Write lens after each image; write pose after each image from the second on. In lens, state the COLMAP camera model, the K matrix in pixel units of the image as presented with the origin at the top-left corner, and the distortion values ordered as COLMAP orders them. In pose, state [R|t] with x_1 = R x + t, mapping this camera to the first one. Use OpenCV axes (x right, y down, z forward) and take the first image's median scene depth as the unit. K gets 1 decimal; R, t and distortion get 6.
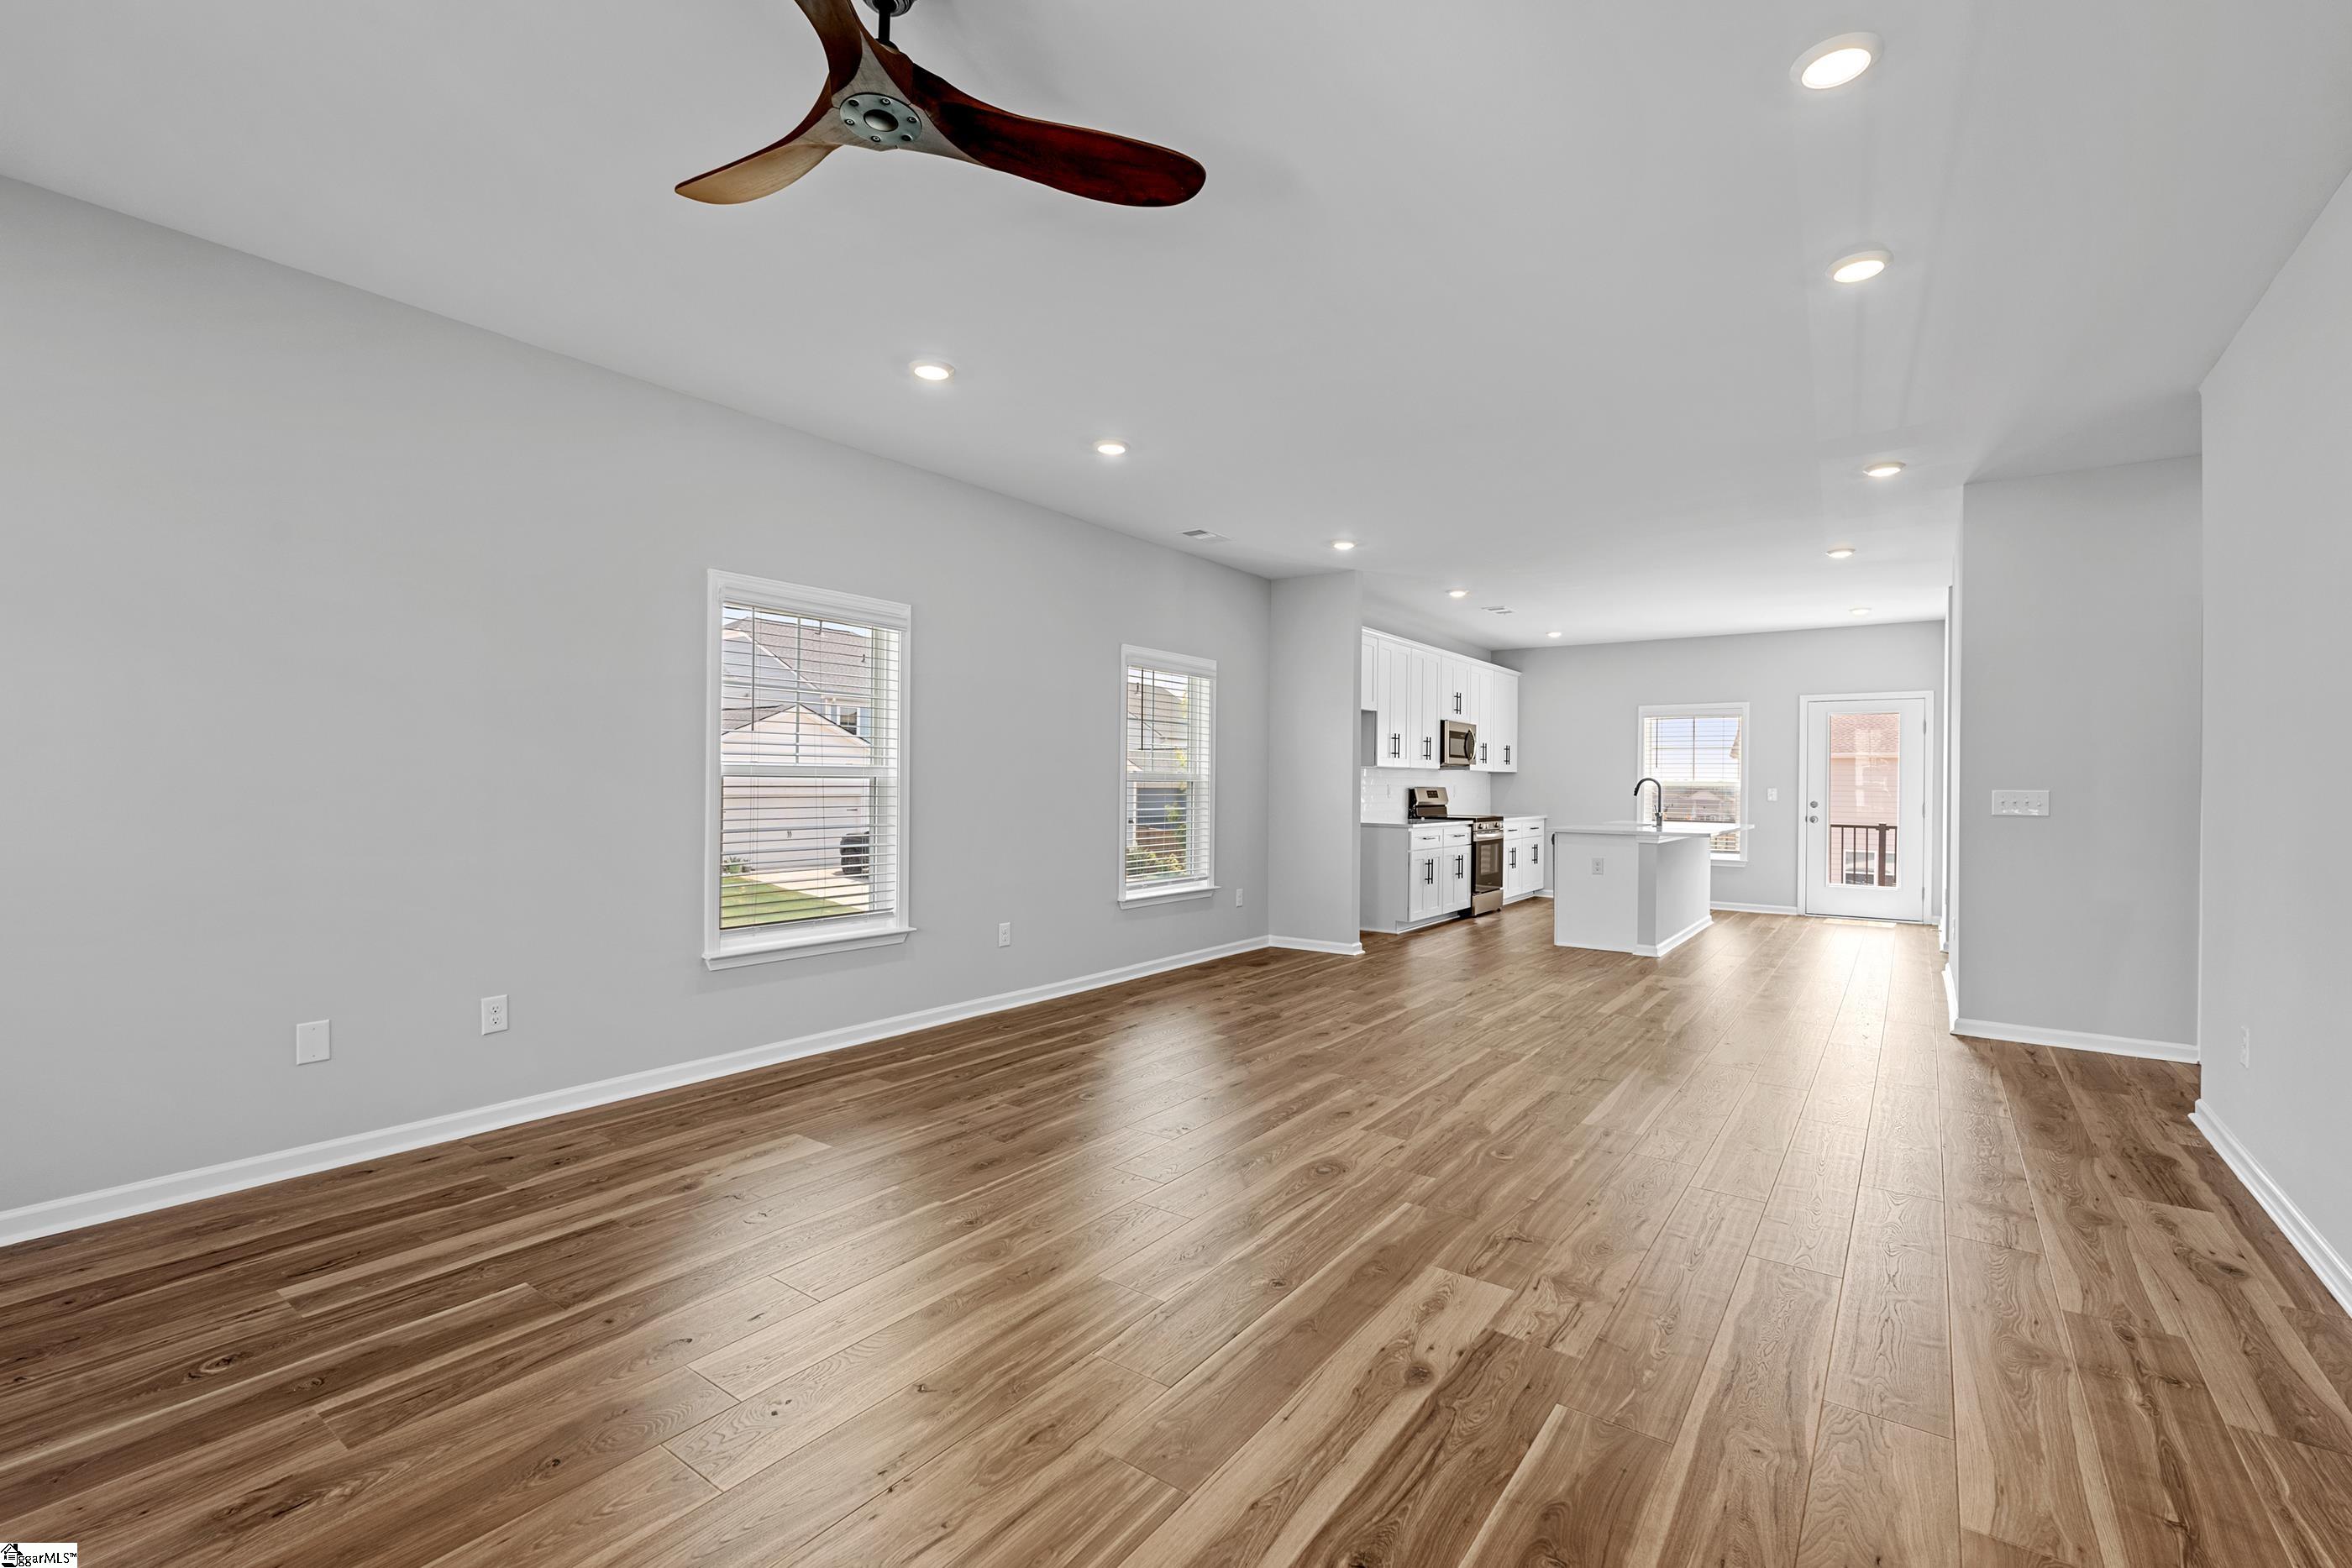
lens RADIAL K [[1029.1, 0, 1176.0], [0, 1029.1, 784.0], [0, 0, 1]] dist [-0.005176, -0.000126]
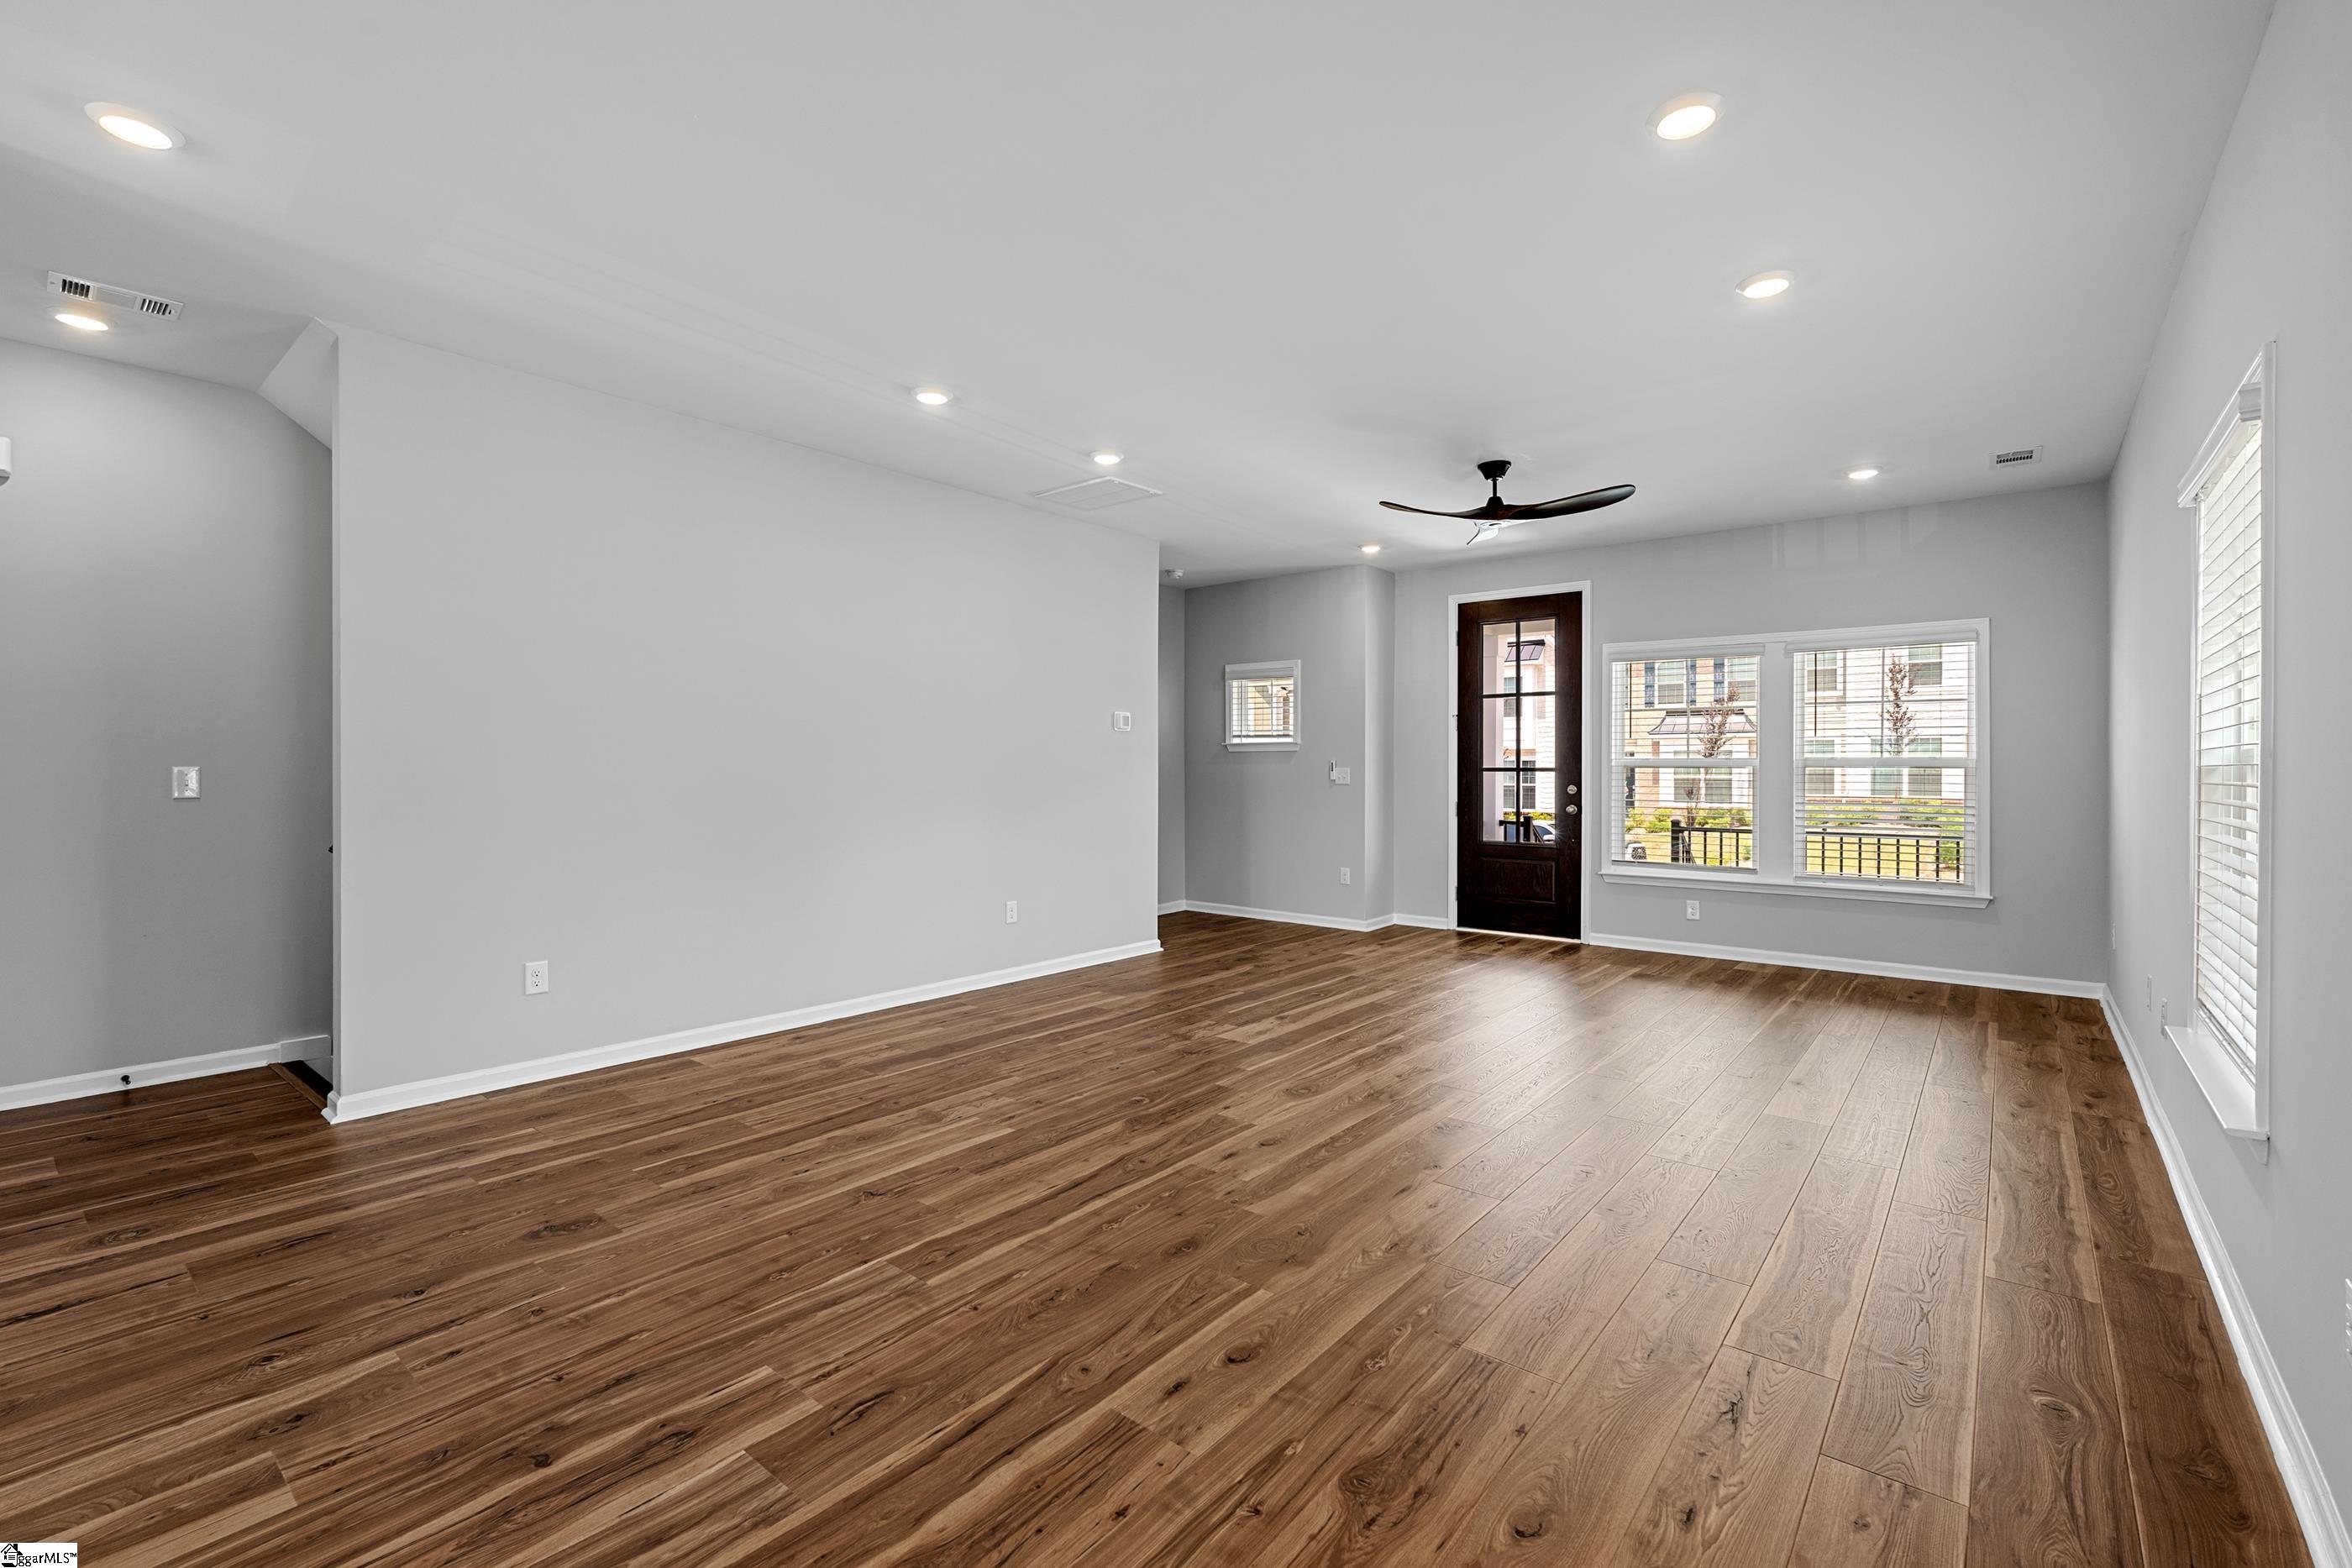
lens RADIAL K [[1019.8, 0, 1176.0], [0, 1019.8, 784.0], [0, 0, 1]] dist [-0.007306, 0.000439]
pose [[-0.998196, -0.012098, 0.058812, 0.208223], [-0.011028, 0.999768, 0.018495, -0.001853], [-0.059022, 0.017813, -0.998098, 2.002726]]
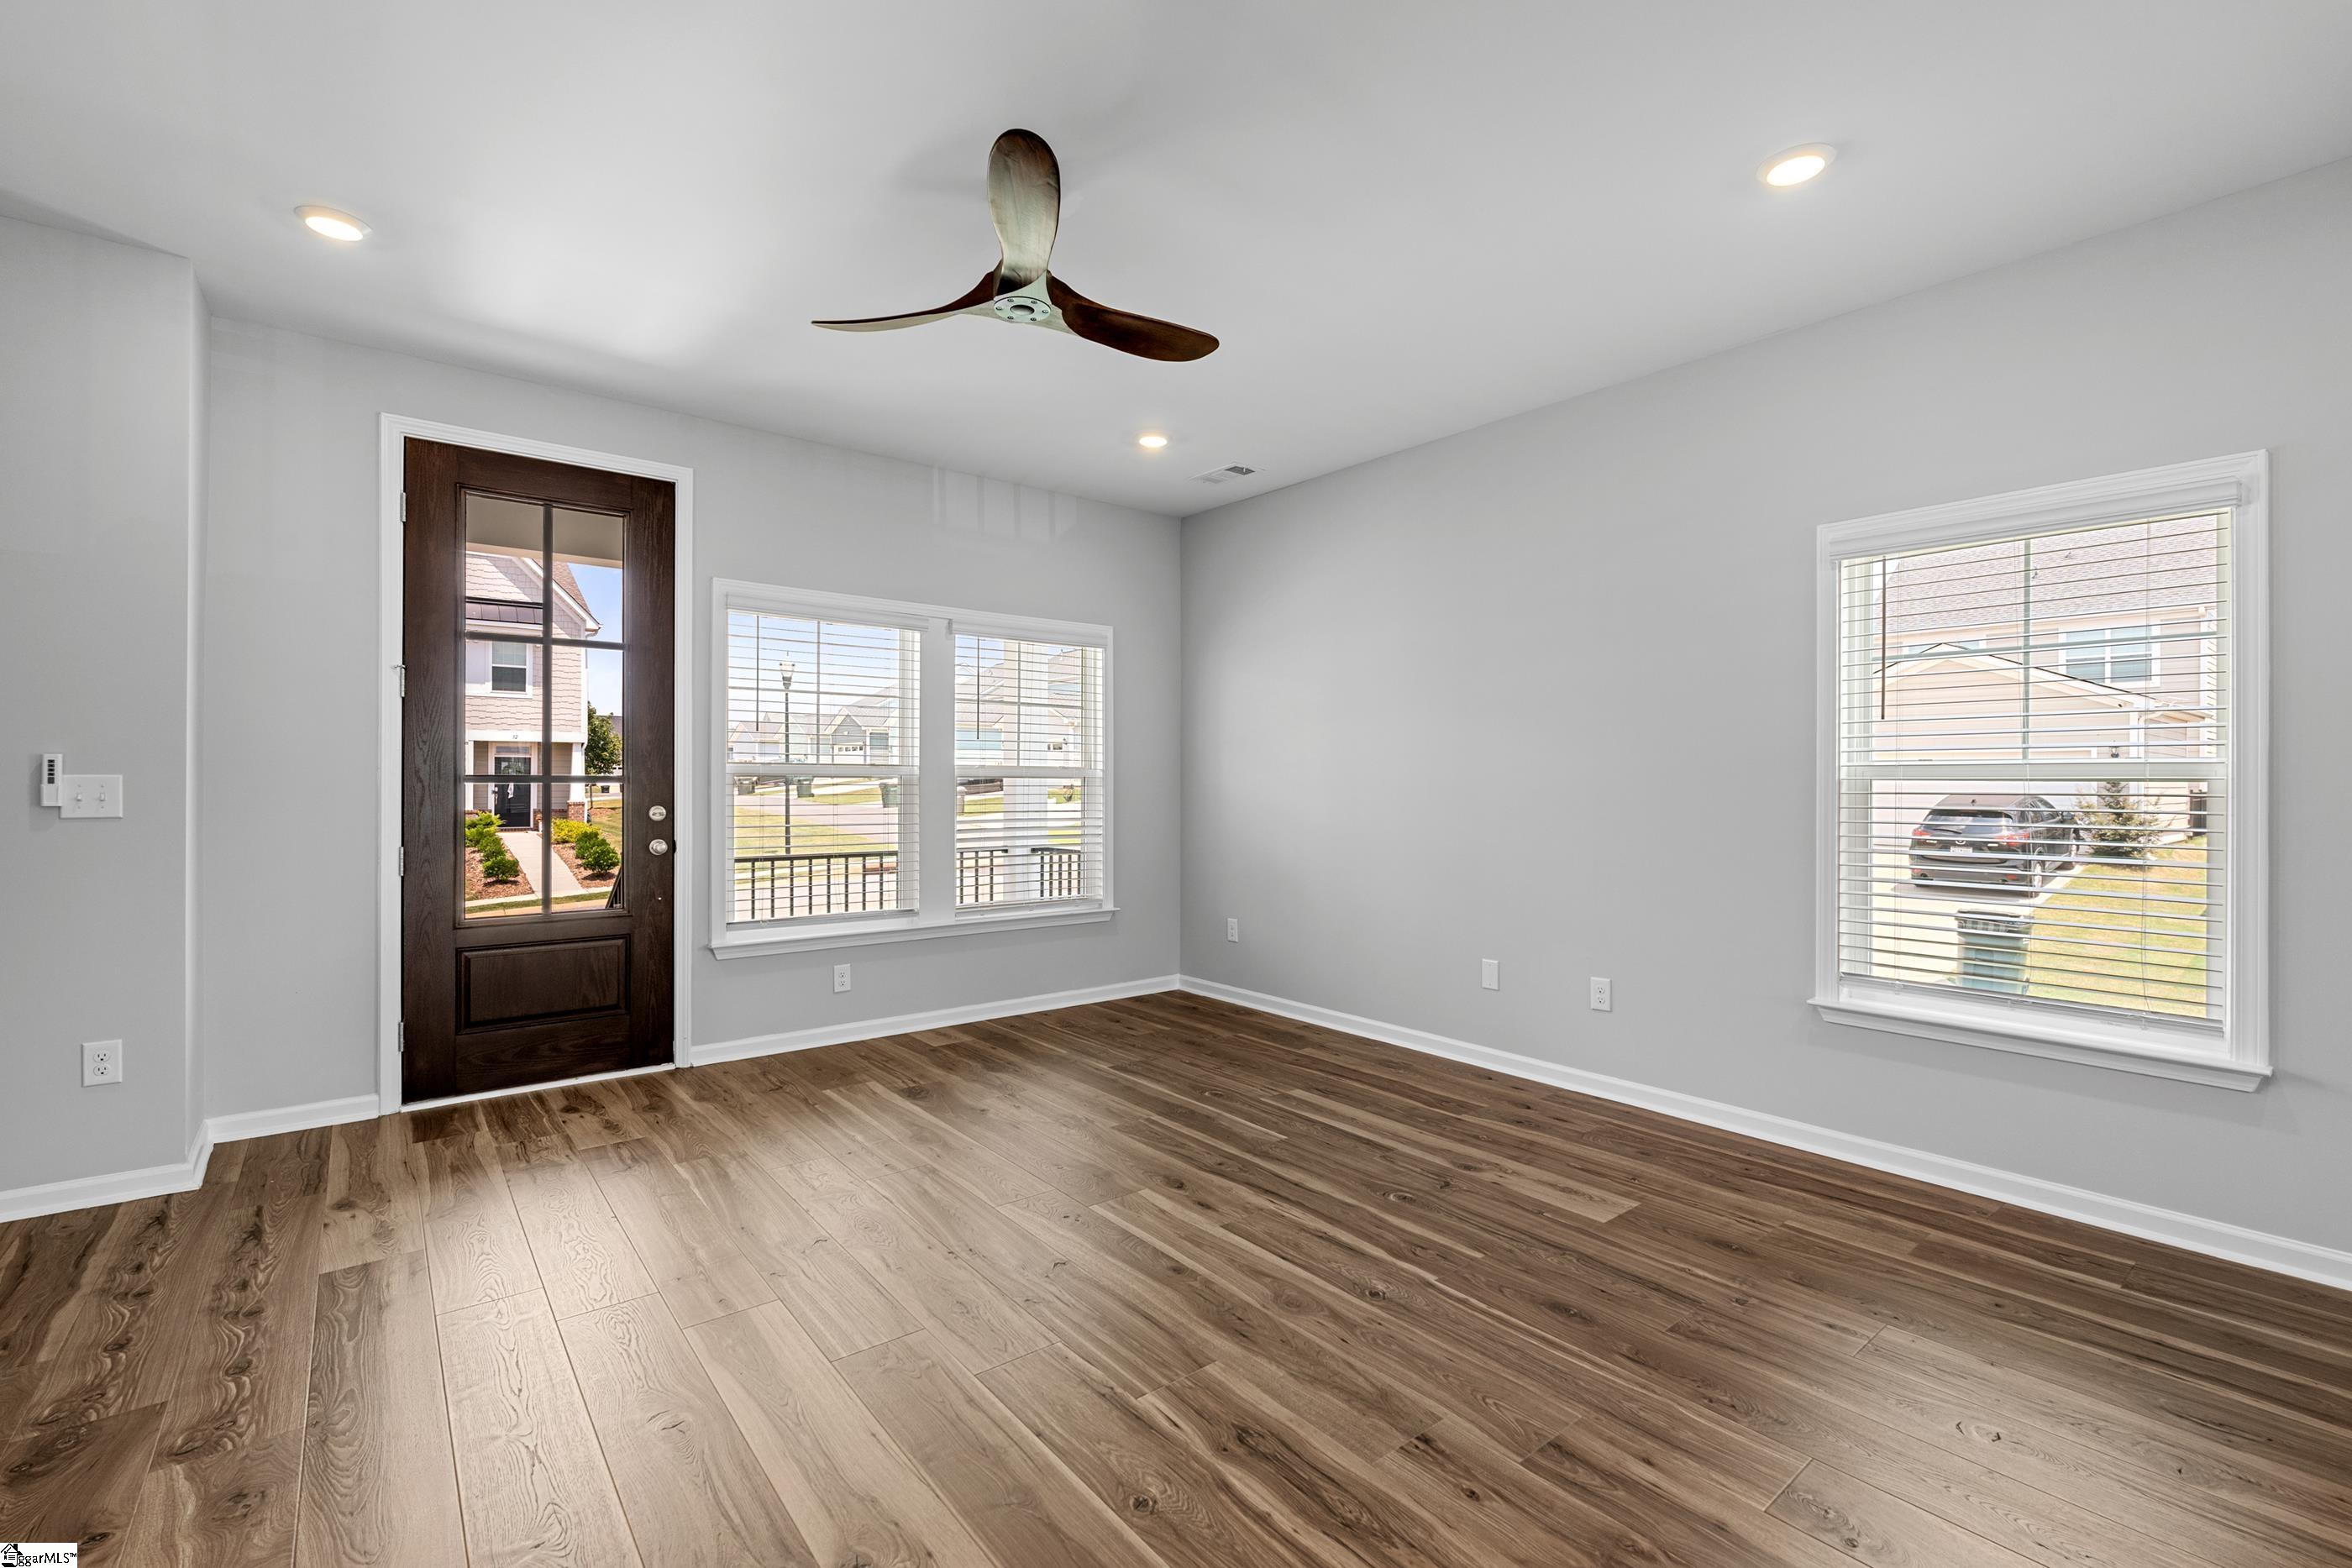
lens RADIAL K [[1019.8, 0, 1176.0], [0, 1019.8, 784.0], [0, 0, 1]] dist [-0.007306, 0.000439]
pose [[-0.263342, -0.007249, -0.964675, 0.532585], [-0.007993, 0.999954, -0.005333, 0.004966], [0.964670, 0.006307, -0.263387, 0.846413]]
